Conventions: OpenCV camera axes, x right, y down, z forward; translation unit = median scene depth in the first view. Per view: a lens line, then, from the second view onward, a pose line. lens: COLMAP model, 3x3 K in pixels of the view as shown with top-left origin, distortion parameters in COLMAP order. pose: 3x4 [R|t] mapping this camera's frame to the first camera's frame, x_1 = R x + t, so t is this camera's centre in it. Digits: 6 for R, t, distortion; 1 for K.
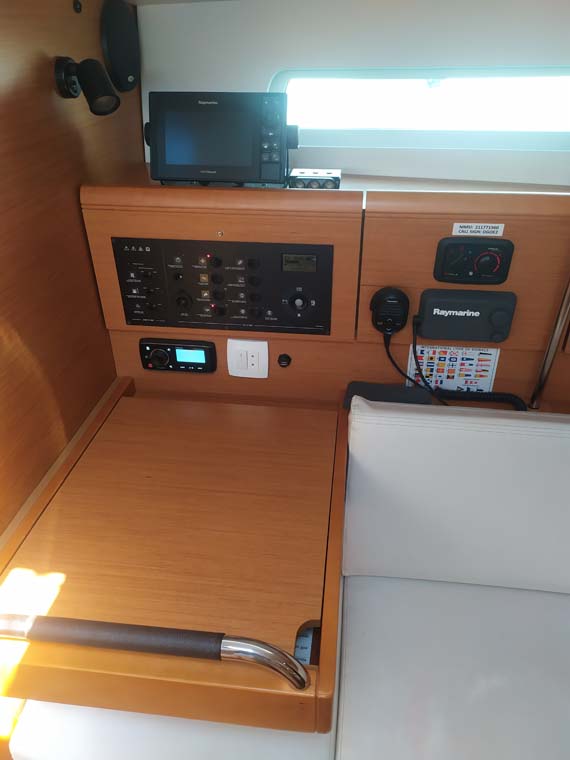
lens RADIAL K [[567.0, 0, 285.5], [0, 567.0, 381.0], [0, 0, 1]] dist [0.020063, -0.000756]
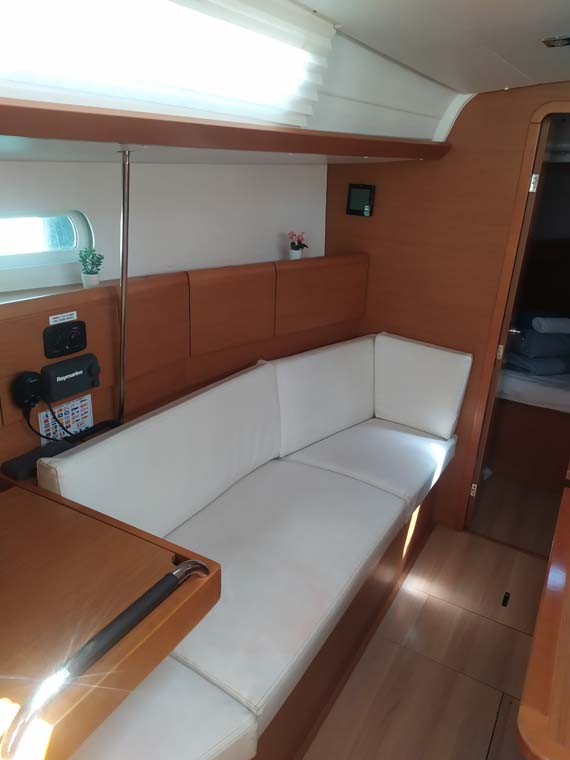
lens RADIAL K [[567.0, 0, 285.3], [0, 567.0, 379.2], [0, 0, 1]] dist [0.020063, -0.000756]
pose [[0.342817, -0.267891, 0.900395, -0.791347], [0.435706, 0.894490, 0.100243, -0.019736], [-0.832248, 0.357943, 0.423368, -0.045721]]
